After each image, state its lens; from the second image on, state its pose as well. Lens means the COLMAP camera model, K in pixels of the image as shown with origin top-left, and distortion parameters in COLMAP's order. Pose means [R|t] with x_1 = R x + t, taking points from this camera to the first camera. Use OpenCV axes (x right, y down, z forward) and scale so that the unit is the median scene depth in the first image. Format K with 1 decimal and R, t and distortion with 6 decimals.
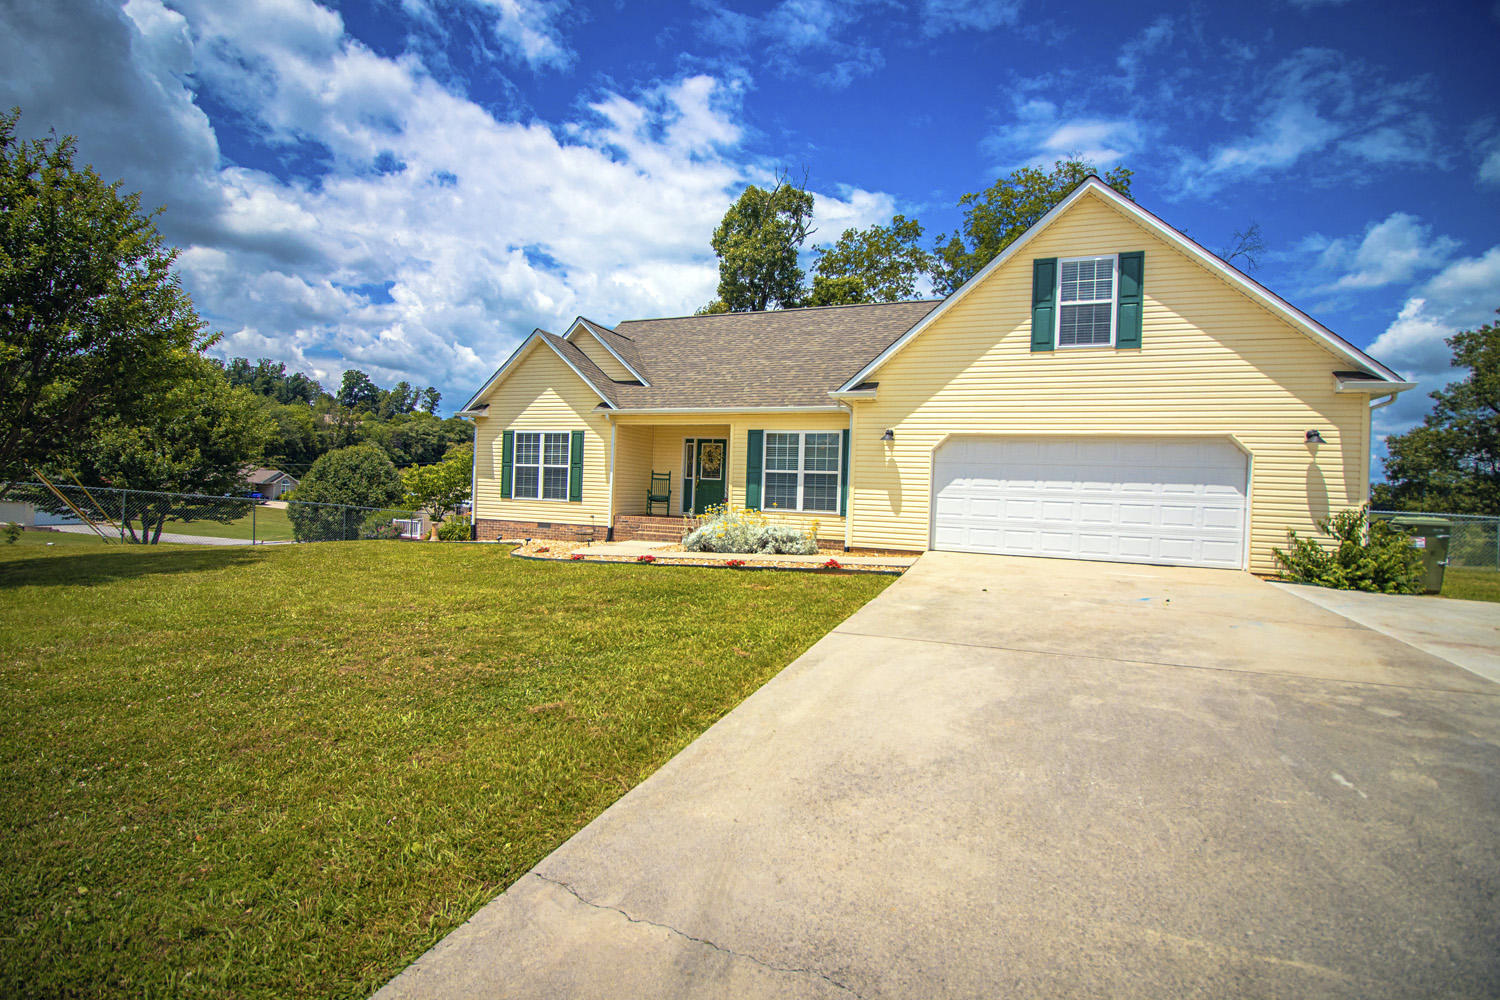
lens RADIAL K [[693.3, 0, 750.0], [0, 693.3, 500.0], [0, 0, 1]] dist [-0.003558, -0.012476]
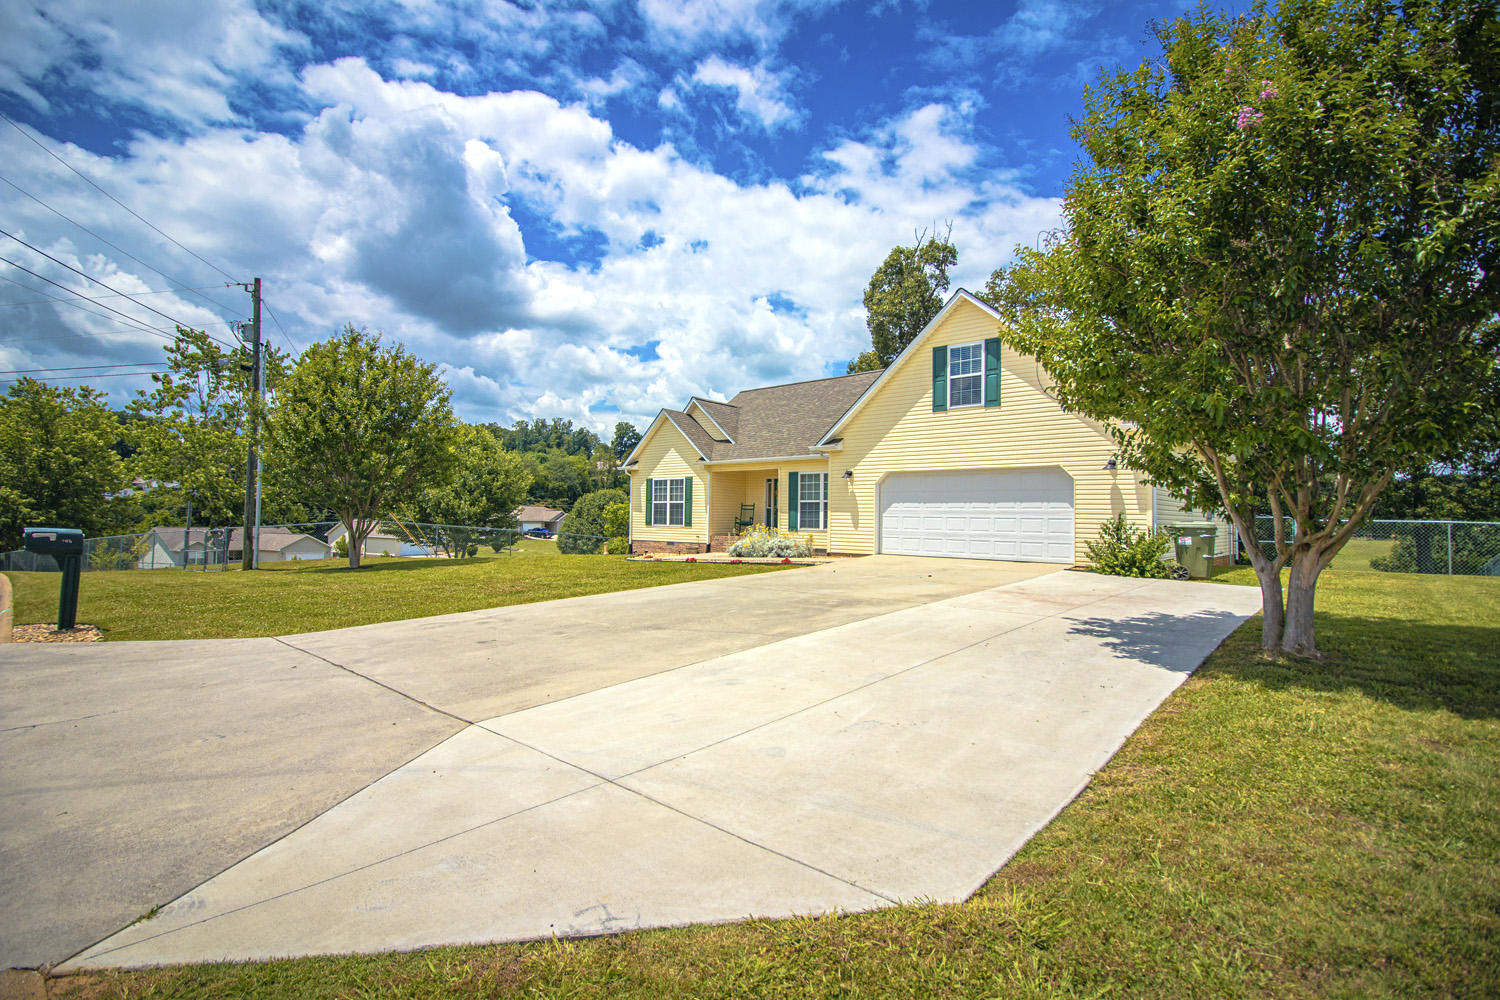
lens RADIAL K [[699.7, 0, 754.5], [0, 699.7, 495.5], [0, 0, 1]] dist [-0.008282, -0.005389]
pose [[0.940464, -0.034225, -0.338165, 0.170195], [0.017169, 0.998431, -0.053301, 0.008306], [0.339459, 0.044322, 0.939576, -0.145609]]
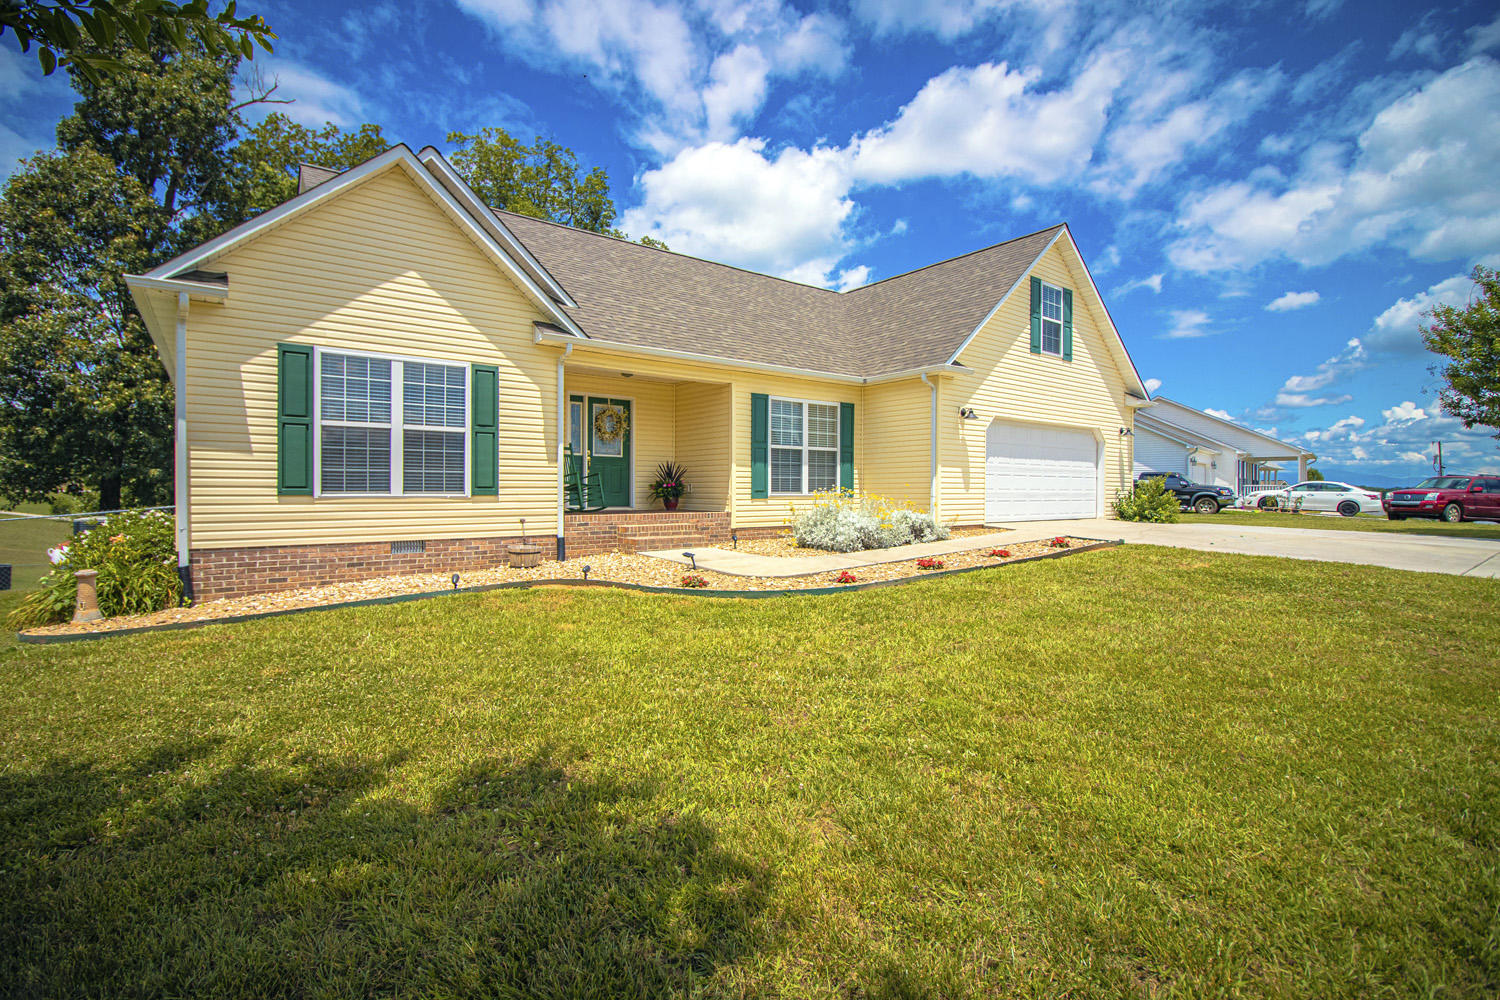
lens RADIAL K [[685.9, 0, 755.1], [0, 685.9, 497.5], [0, 0, 1]] dist [-0.004034, -0.000678]
pose [[0.515897, -0.045825, 0.855424, -0.277559], [0.022574, 0.998949, 0.039899, -0.006070], [-0.856353, -0.001274, 0.516389, 0.249902]]
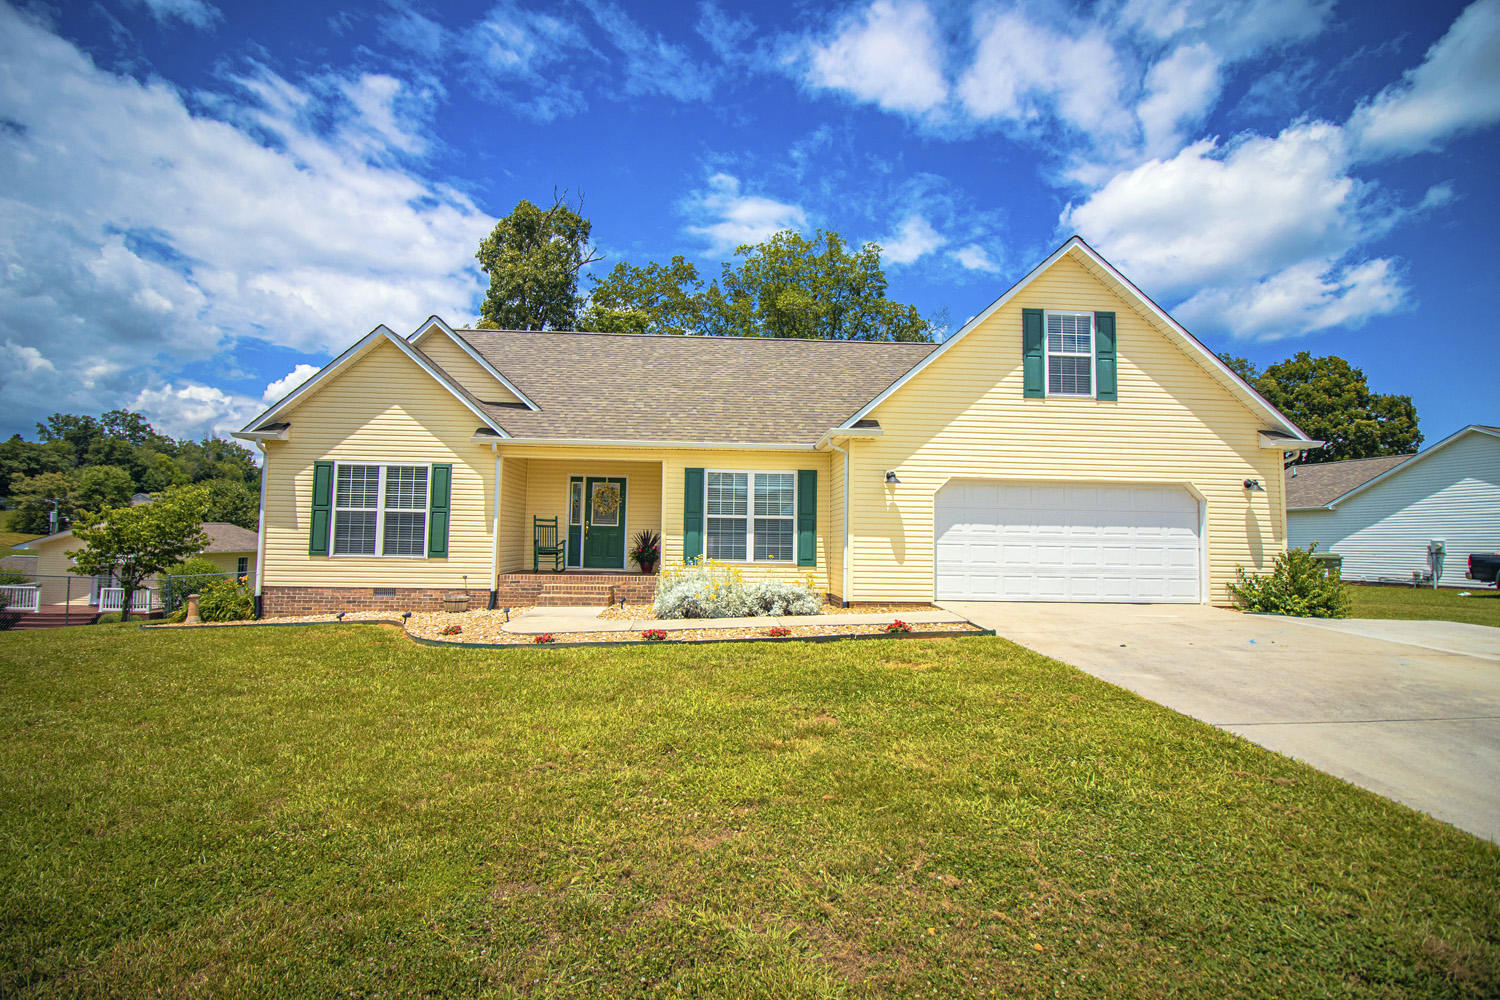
lens RADIAL K [[699.7, 0, 754.5], [0, 699.7, 495.5], [0, 0, 1]] dist [-0.008282, -0.005389]
pose [[0.907181, 0.006201, 0.420695, -0.119433], [0.020530, 0.998048, -0.058982, -0.006223], [-0.420240, 0.062144, 0.905283, 0.079179]]
